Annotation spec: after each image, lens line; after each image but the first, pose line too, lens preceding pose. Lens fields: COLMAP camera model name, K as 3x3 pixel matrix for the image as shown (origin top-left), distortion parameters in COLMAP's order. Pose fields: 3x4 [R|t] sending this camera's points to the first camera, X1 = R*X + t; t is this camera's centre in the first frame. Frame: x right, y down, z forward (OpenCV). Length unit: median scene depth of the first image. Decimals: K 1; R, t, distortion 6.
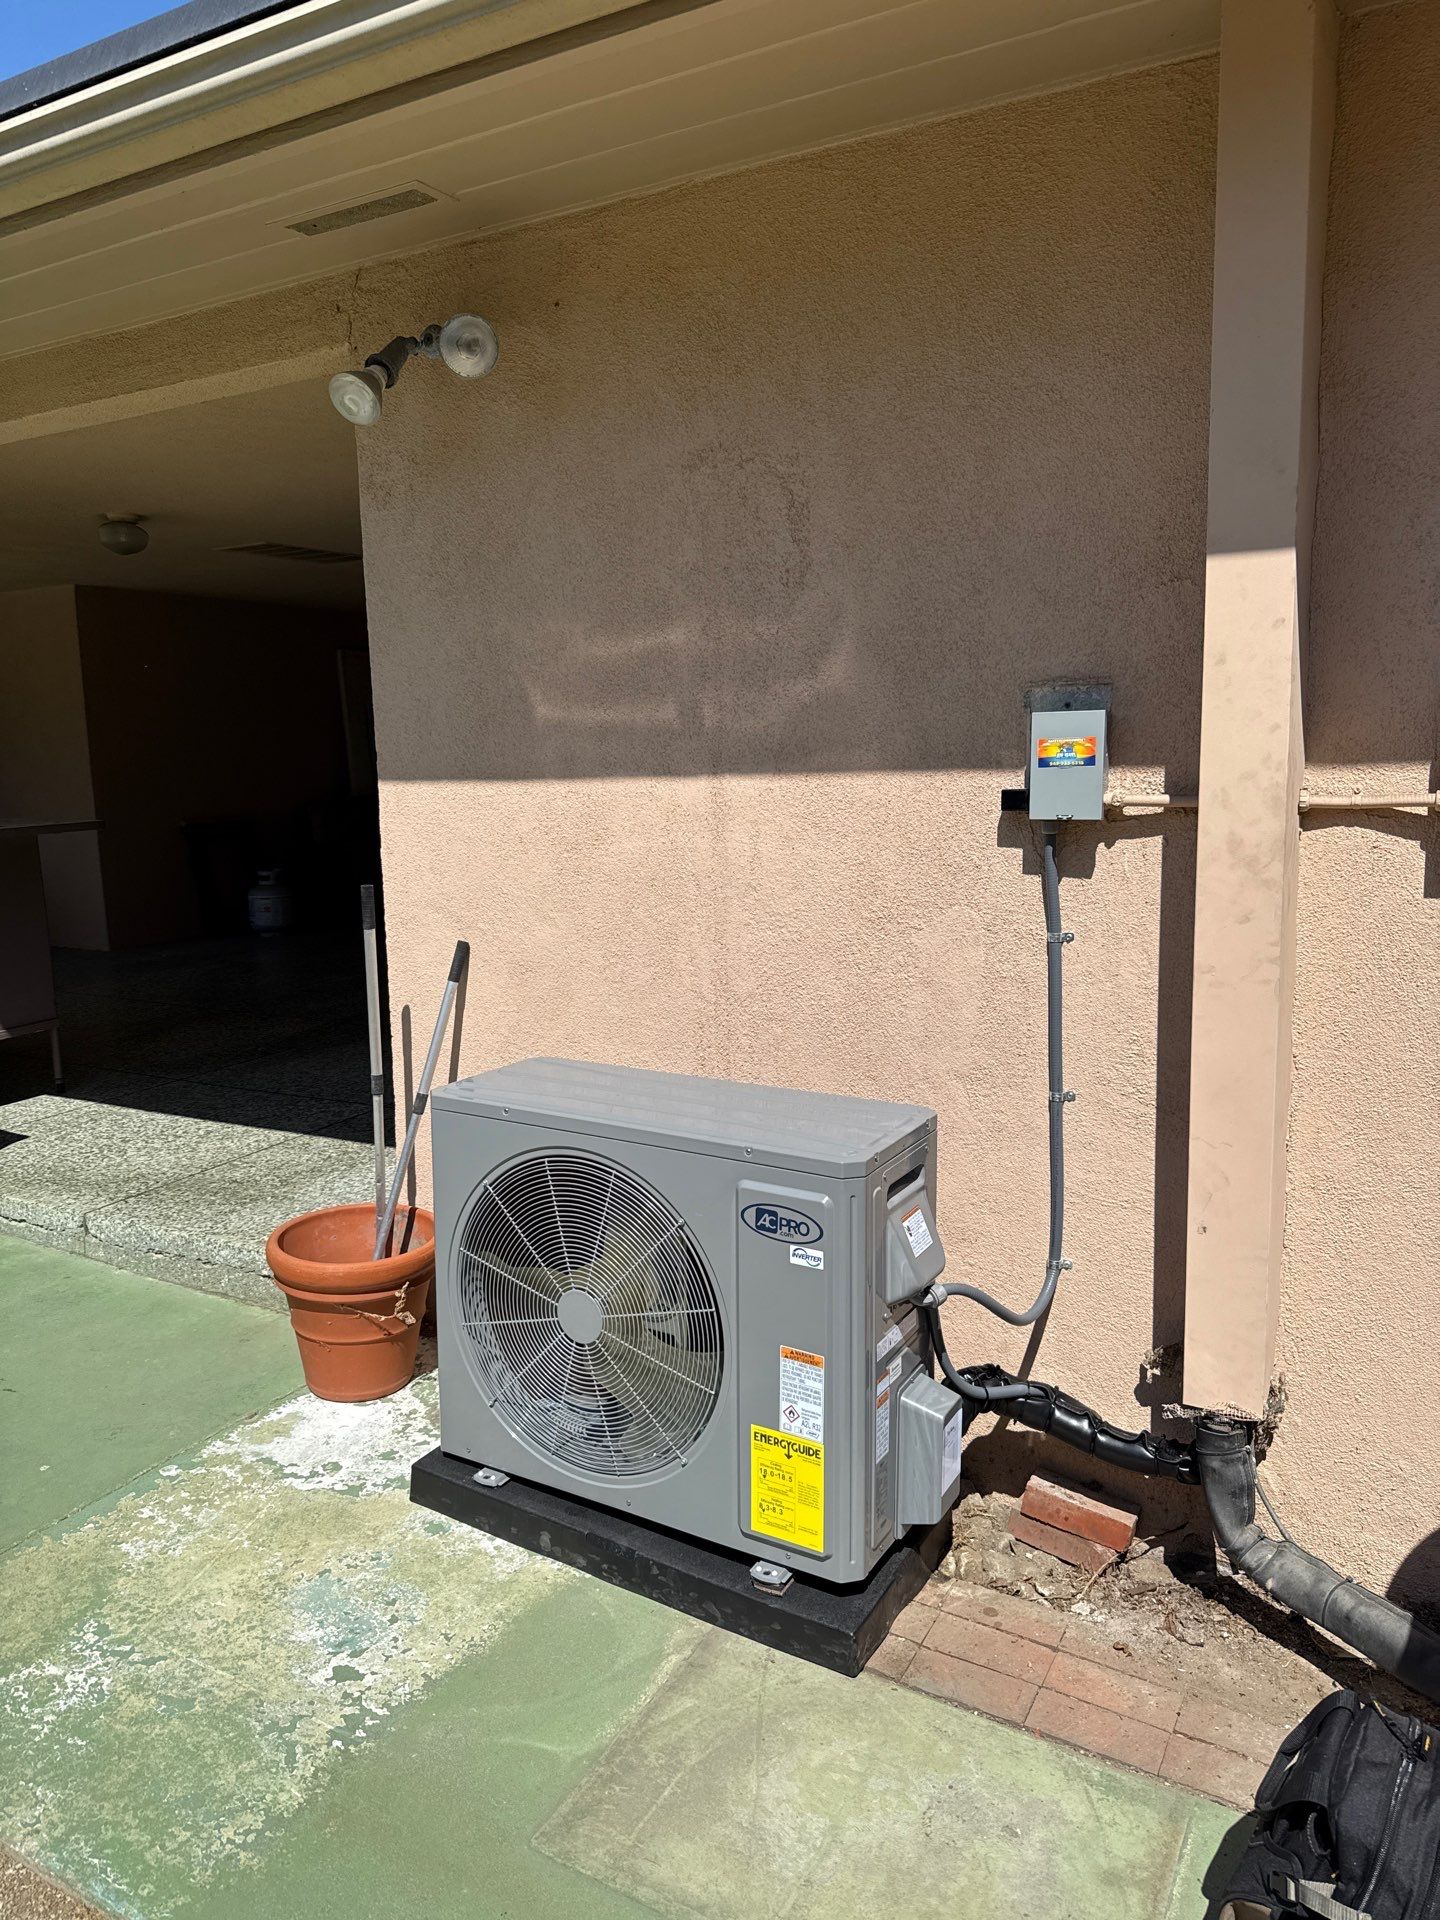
lens RADIAL K [[1354.6, 0, 706.8], [0, 1354.6, 971.6], [0, 0, 1]] dist [0.015871, -0.022851]
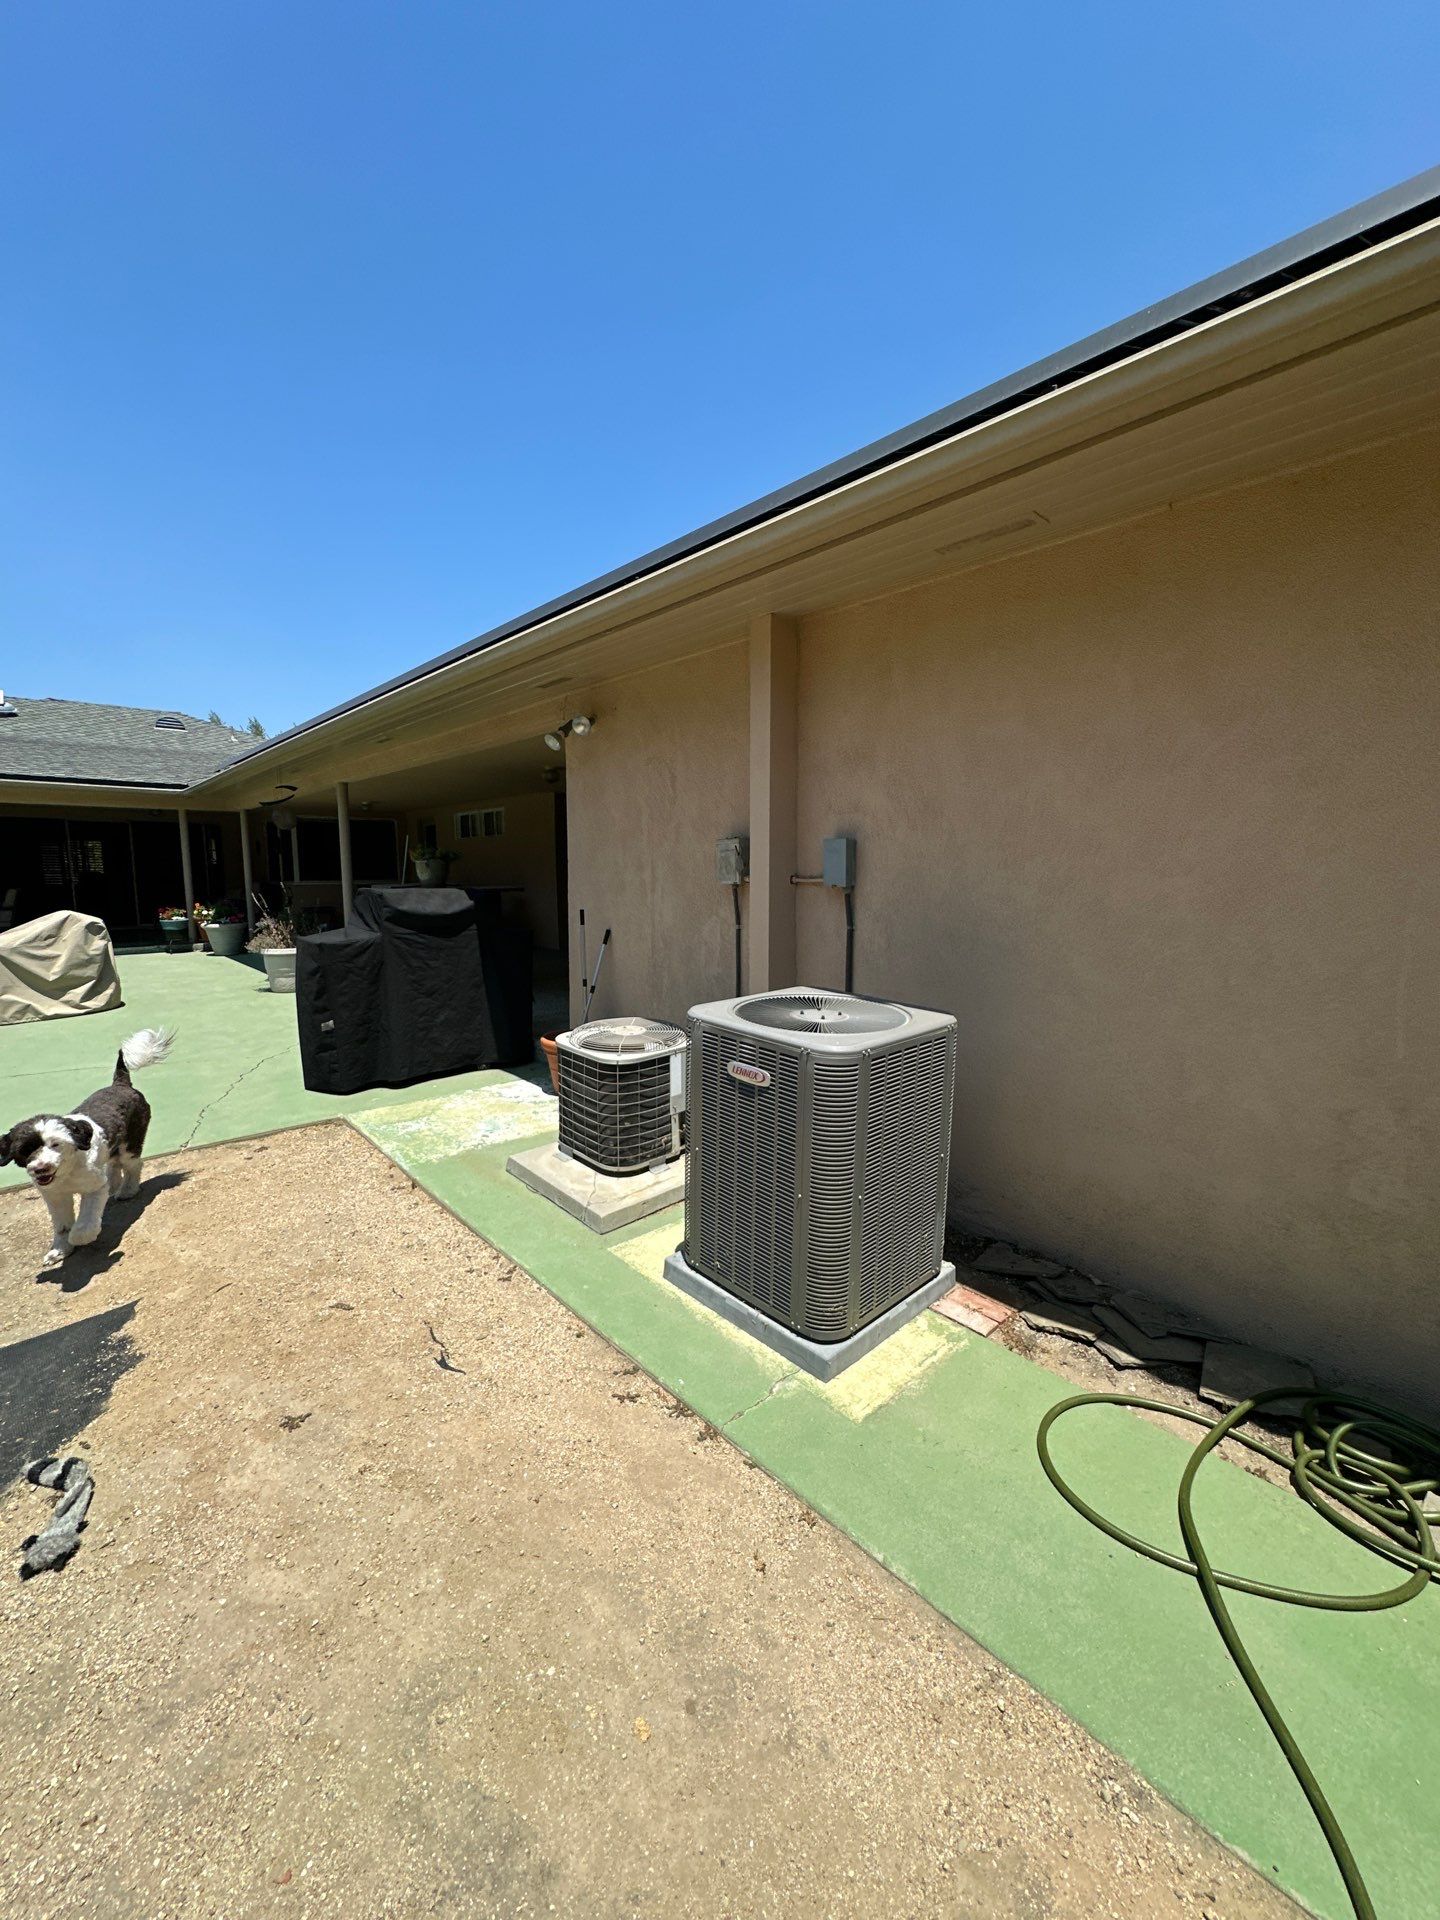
lens RADIAL K [[761.8, 0, 715.6], [0, 761.8, 961.5], [0, 0, 1]] dist [-0.000760, -0.000151]
pose [[0.953877, 0.056569, -0.294819, 0.679640], [-0.069007, 0.997104, -0.031949, 0.101768], [0.292158, 0.050820, 0.955019, -0.534940]]
